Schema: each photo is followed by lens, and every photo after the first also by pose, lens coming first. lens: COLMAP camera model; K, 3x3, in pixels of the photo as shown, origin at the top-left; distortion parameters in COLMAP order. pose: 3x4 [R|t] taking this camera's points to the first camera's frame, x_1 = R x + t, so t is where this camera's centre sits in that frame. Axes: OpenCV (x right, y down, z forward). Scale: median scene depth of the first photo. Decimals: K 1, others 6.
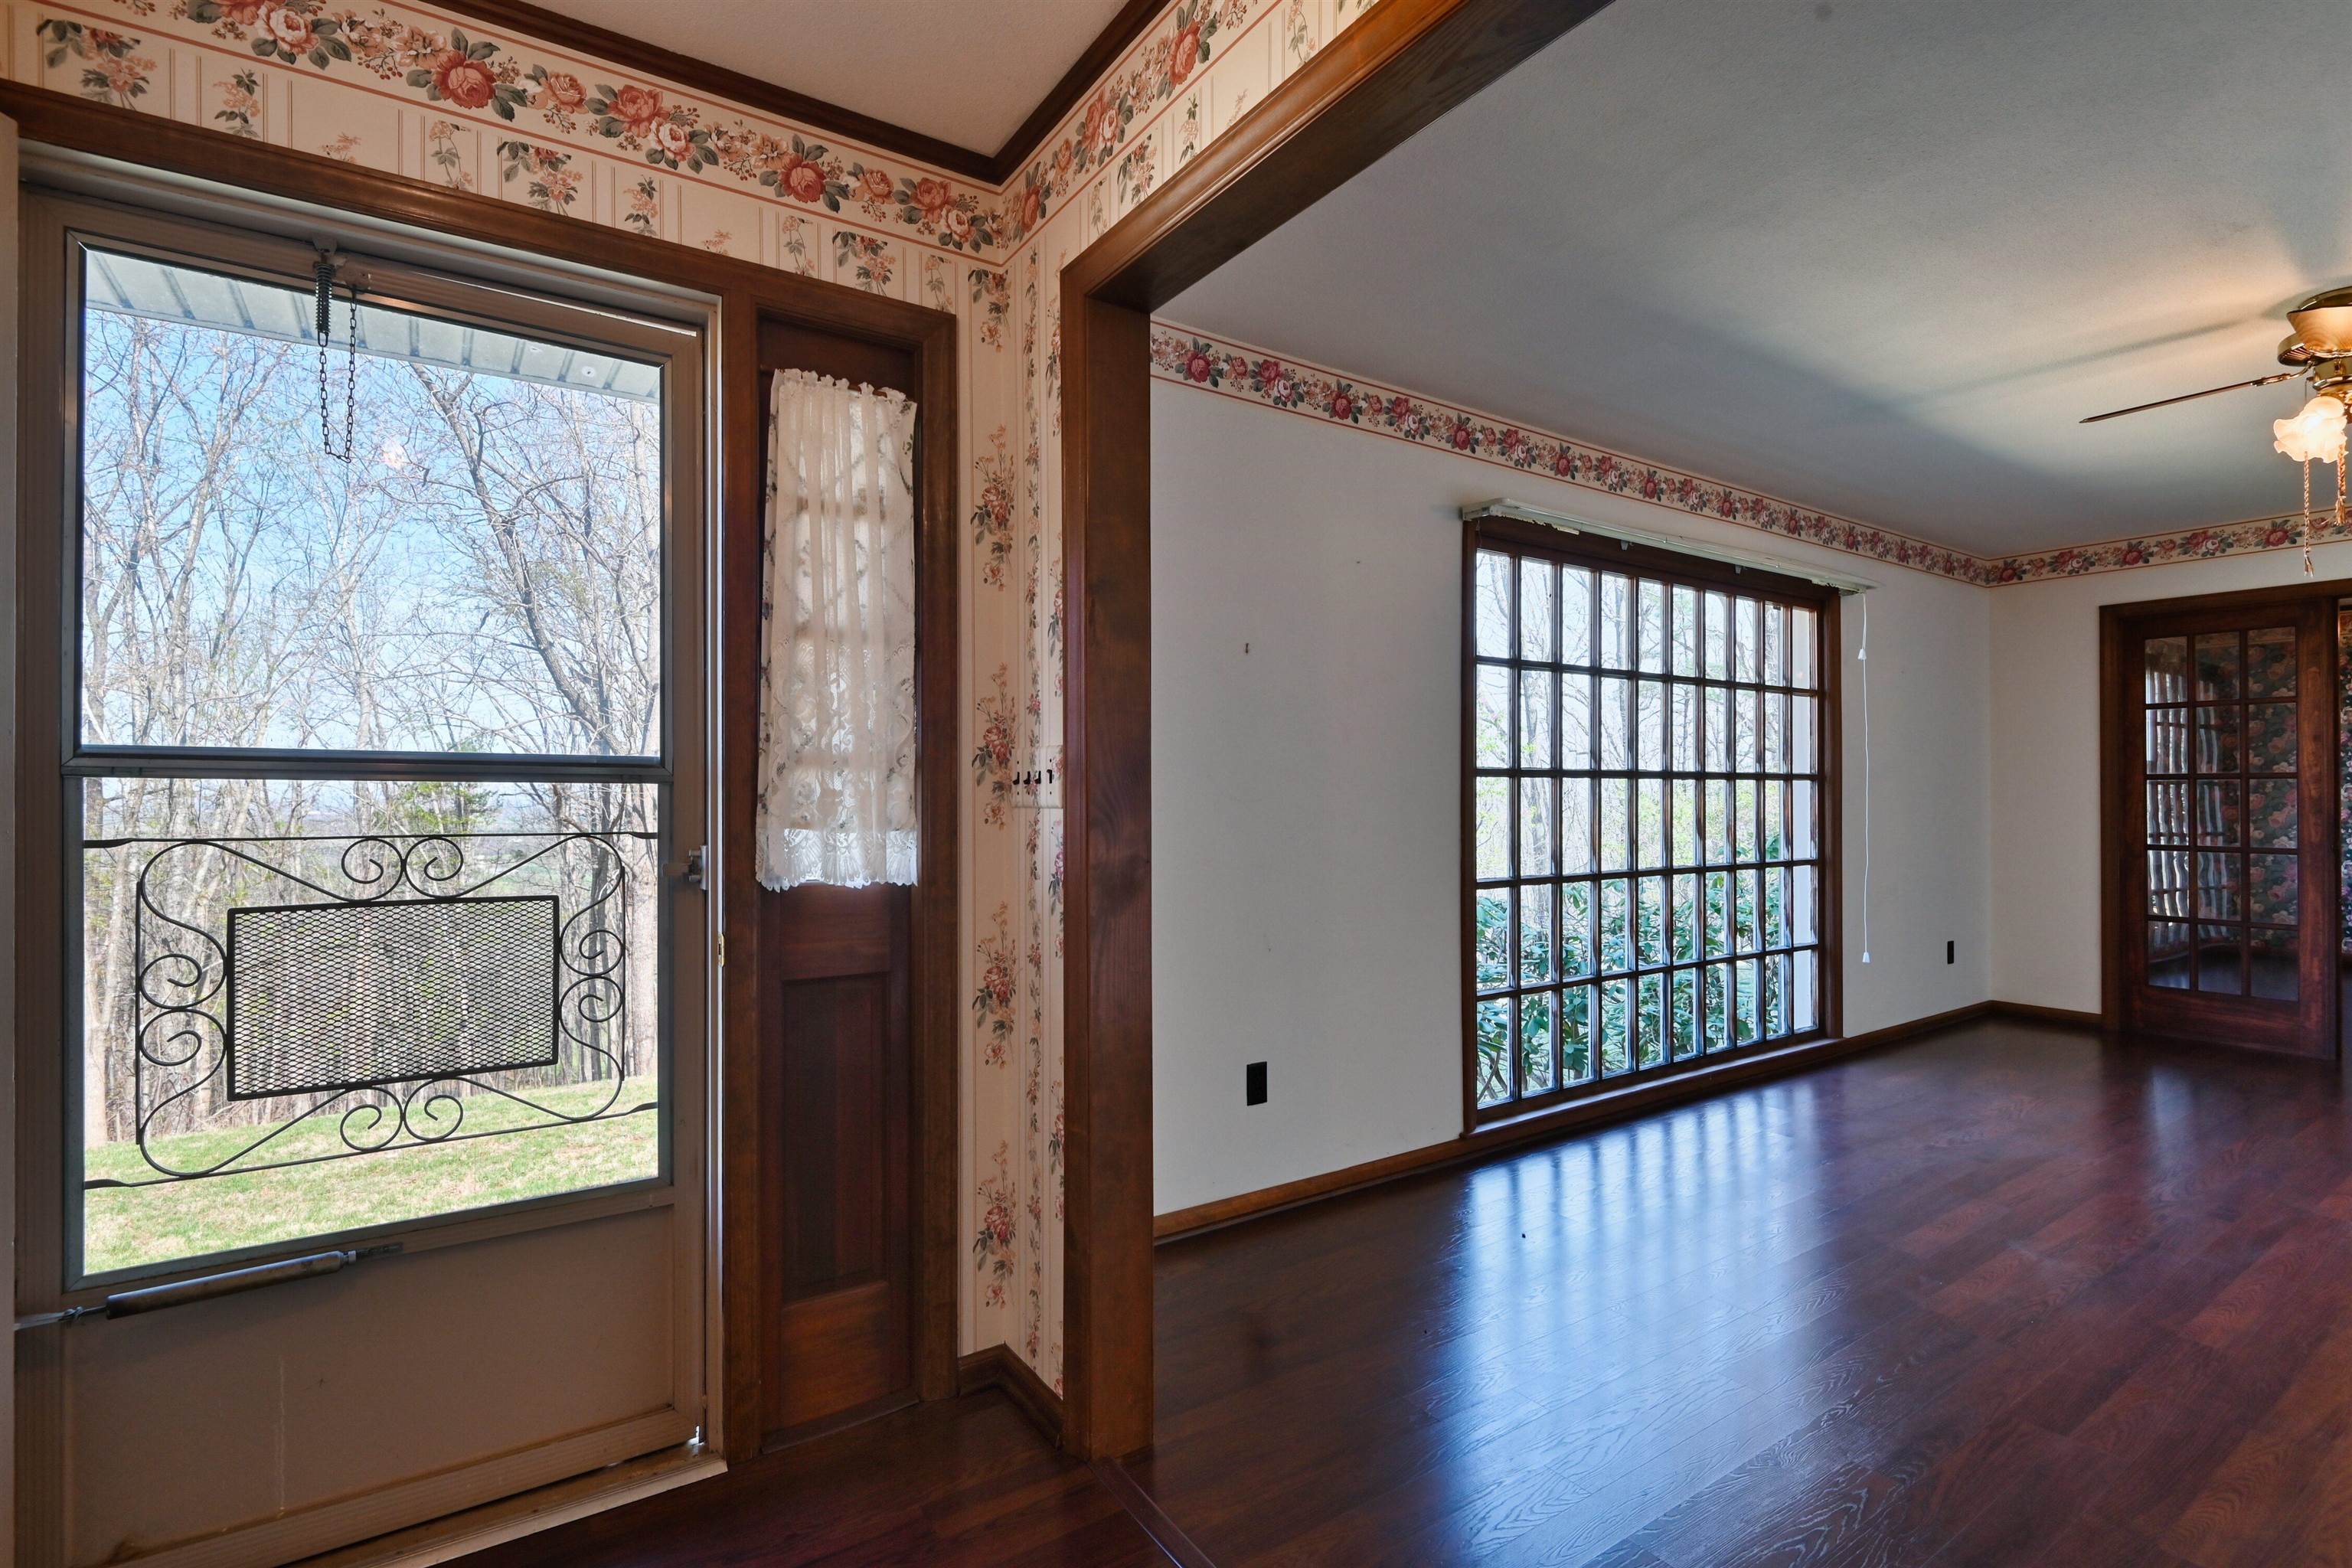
lens RADIAL K [[1094.5, 0, 1162.0], [0, 1094.5, 789.6], [0, 0, 1]] dist [0.000605, -0.006826]
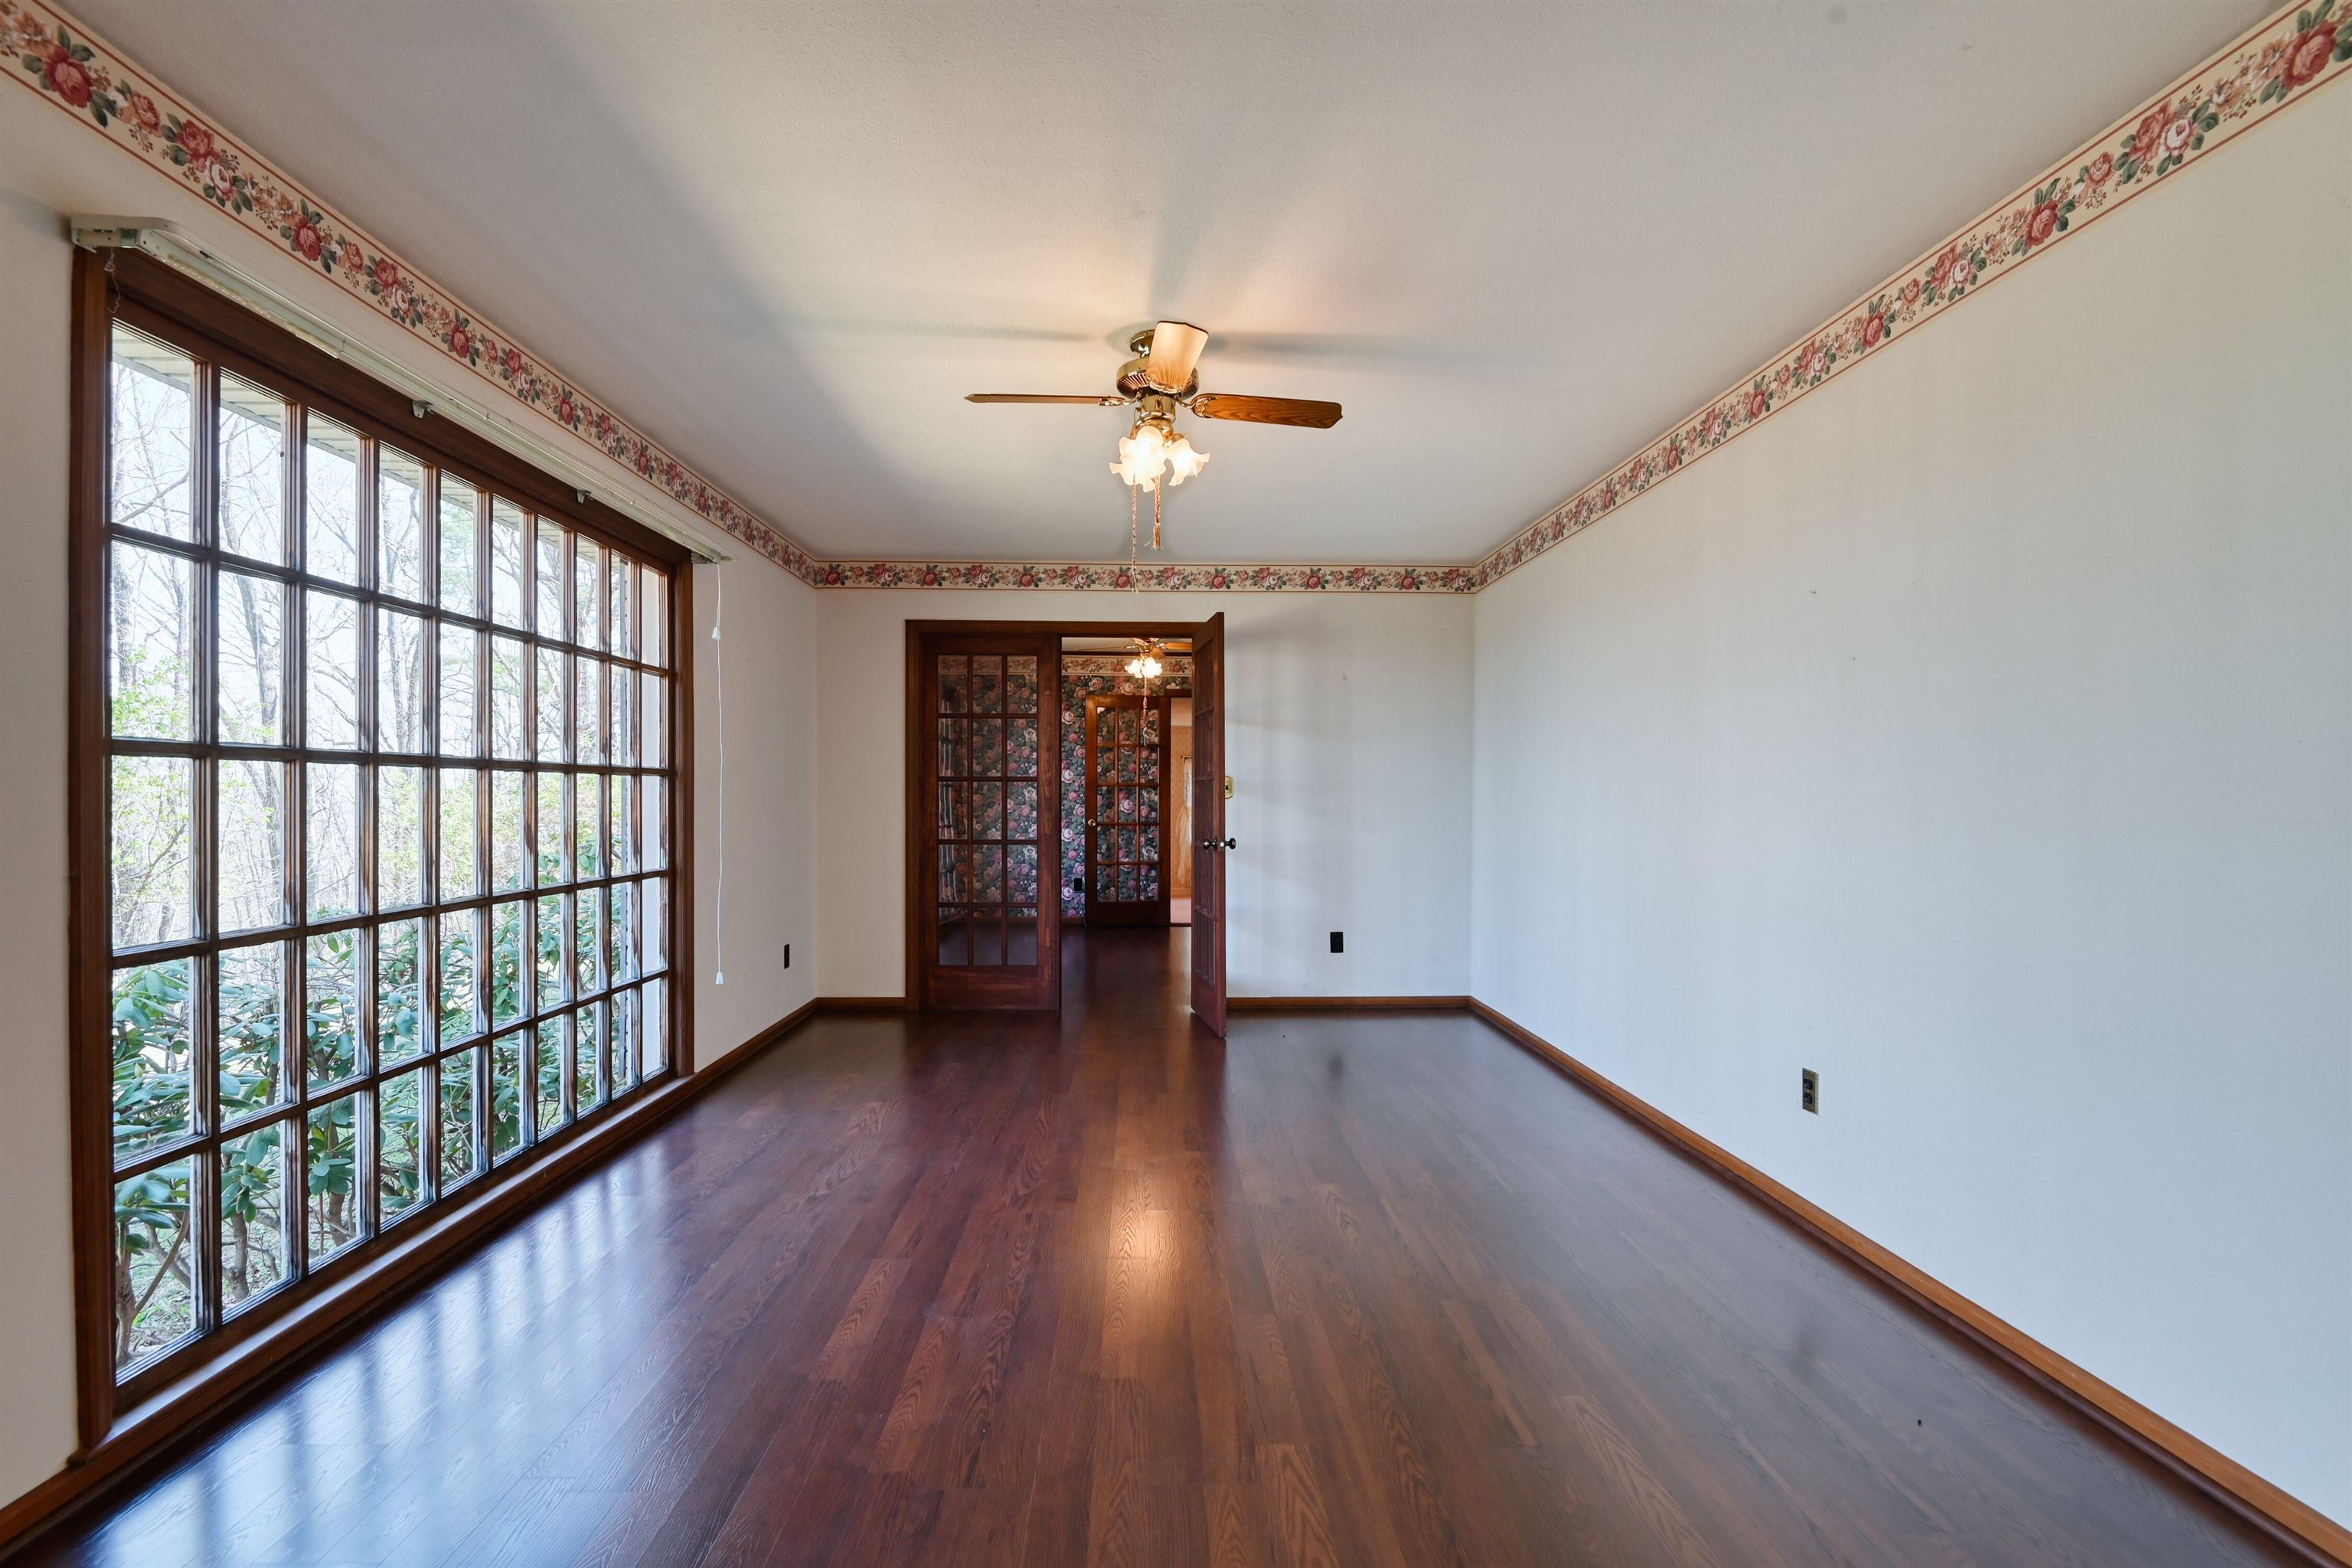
lens RADIAL K [[1094.5, 0, 1171.3], [0, 1094.5, 808.3], [0, 0, 1]] dist [0.000605, -0.006826]
pose [[0.527342, -0.006223, 0.849630, 0.098032], [-0.008877, 0.999878, 0.012833, 0.002374], [-0.849607, -0.014310, 0.527223, 0.255717]]
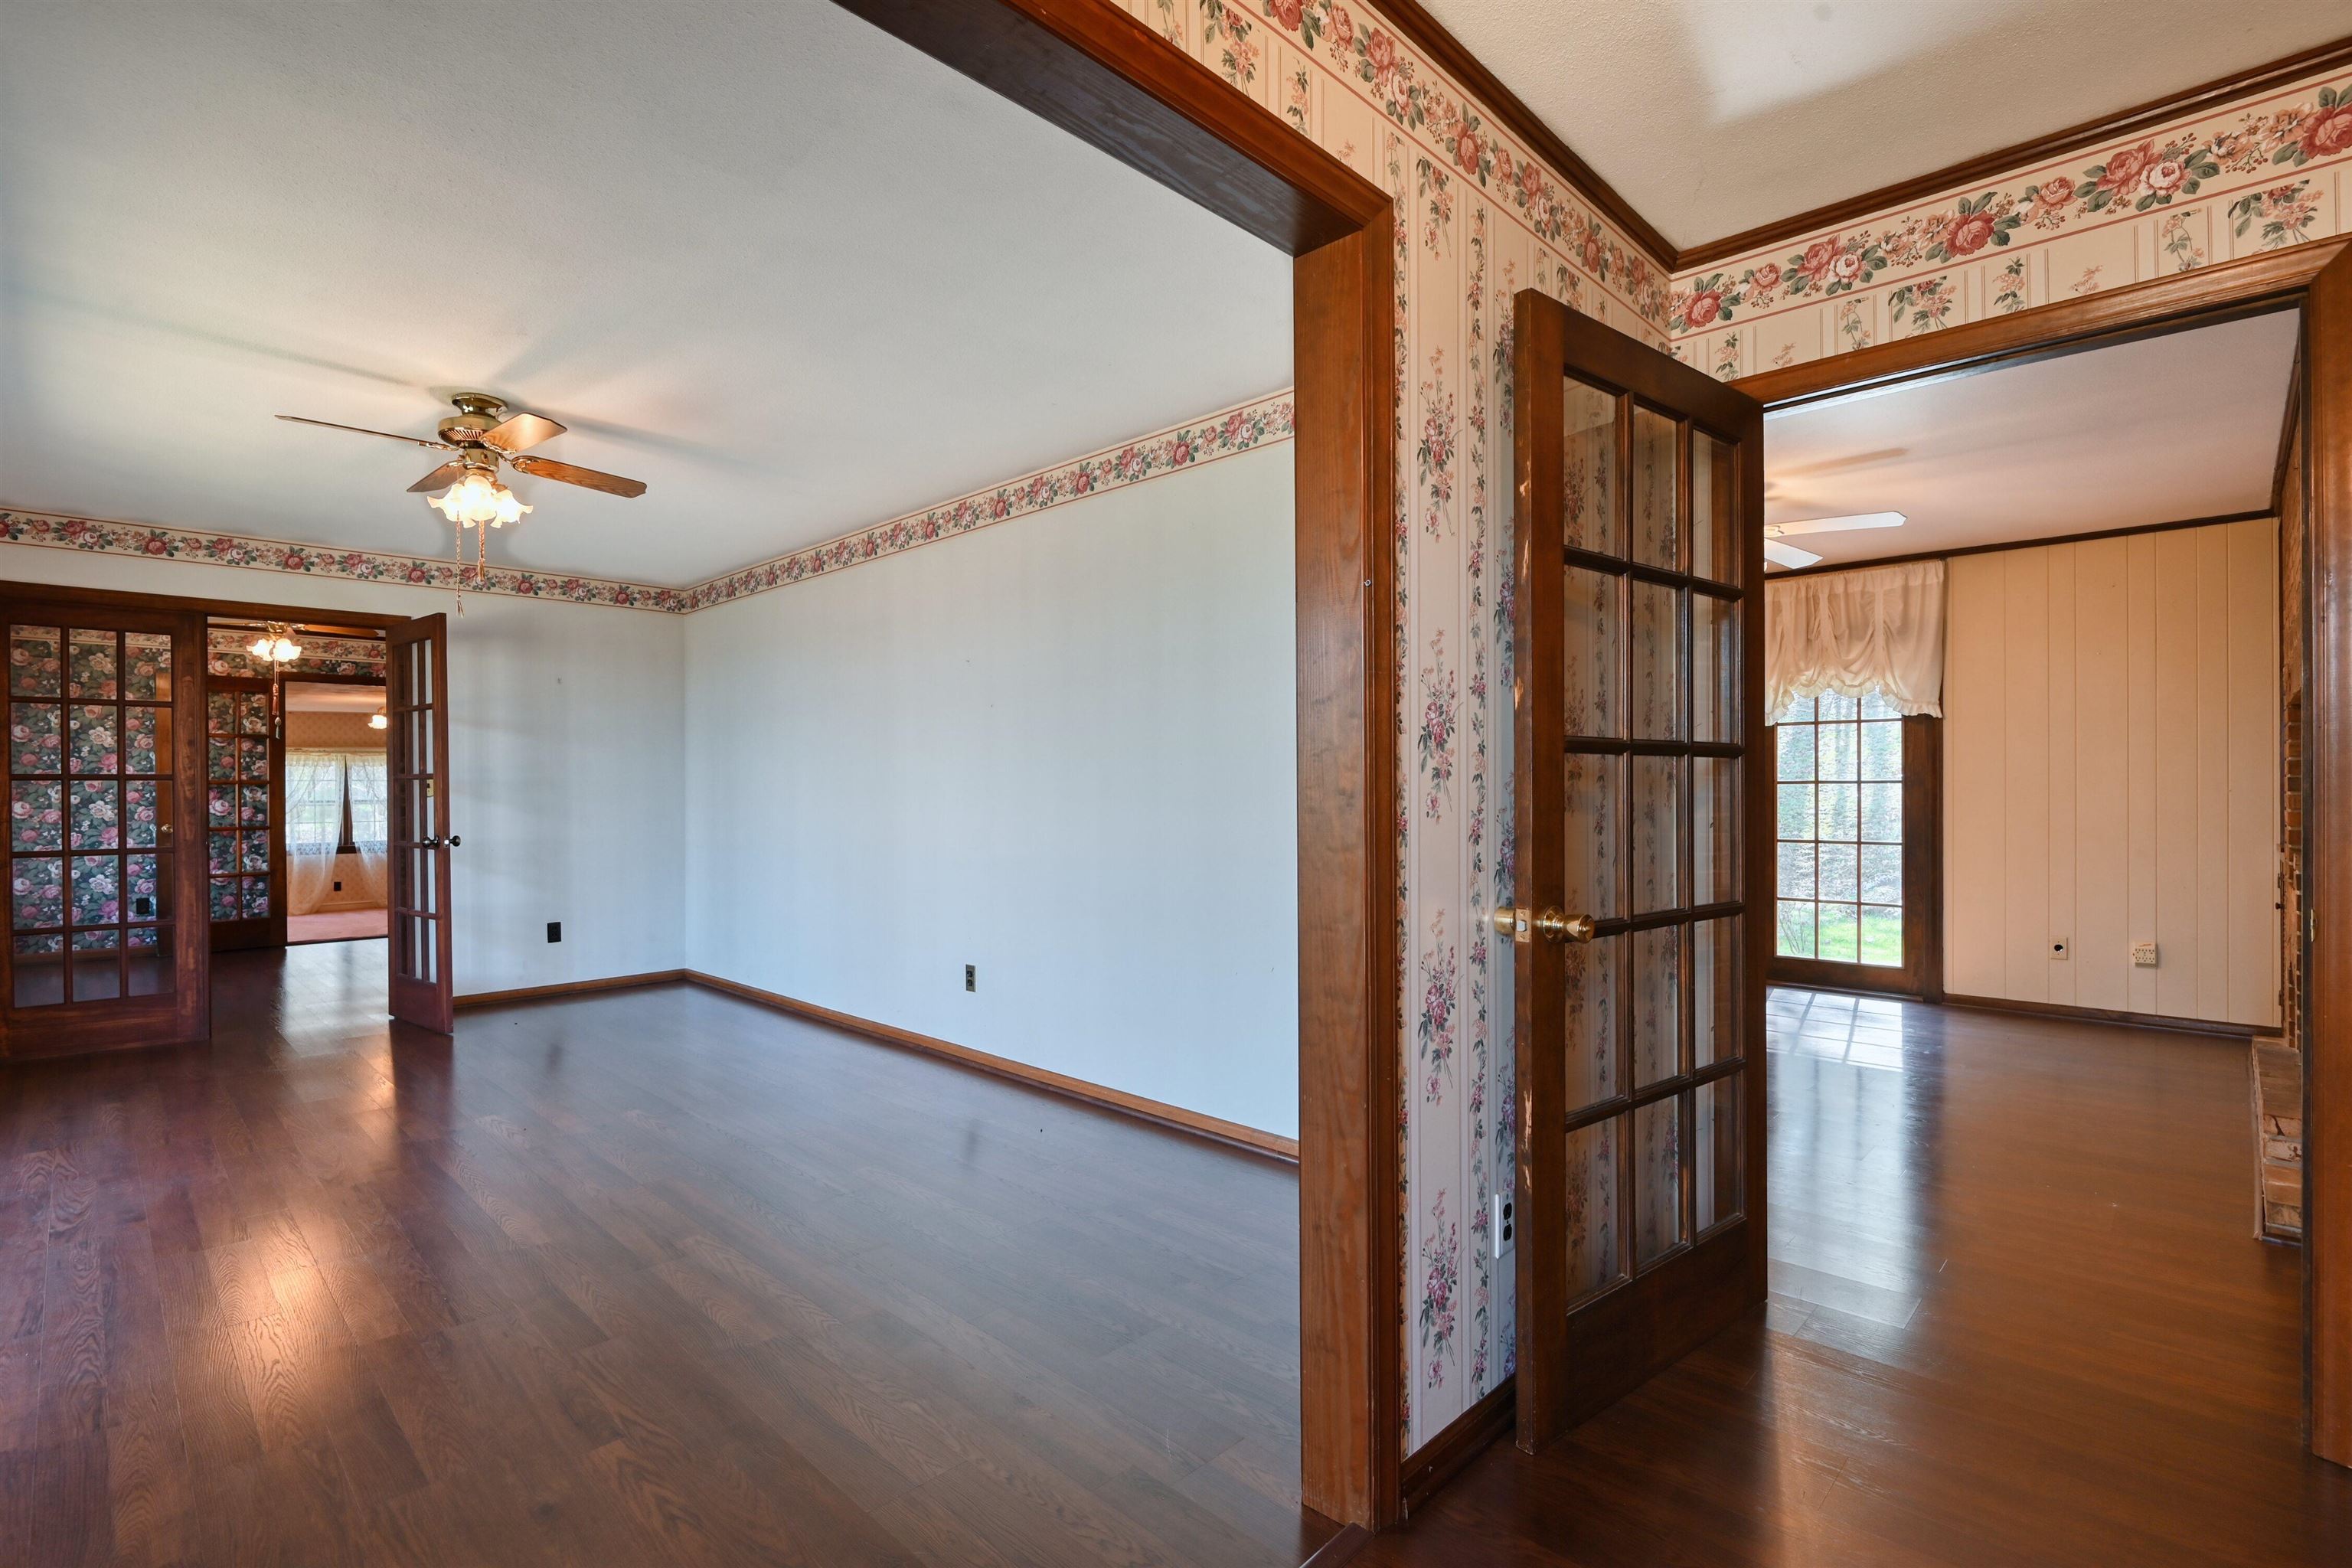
lens RADIAL K [[1094.5, 0, 1167.3], [0, 1094.5, 793.0], [0, 0, 1]] dist [0.000605, -0.006826]
pose [[-0.205783, -0.000618, 0.978597, -0.208306], [0.000884, 0.999999, 0.000817, 0.002085], [-0.978597, 0.001033, -0.205782, 0.307191]]
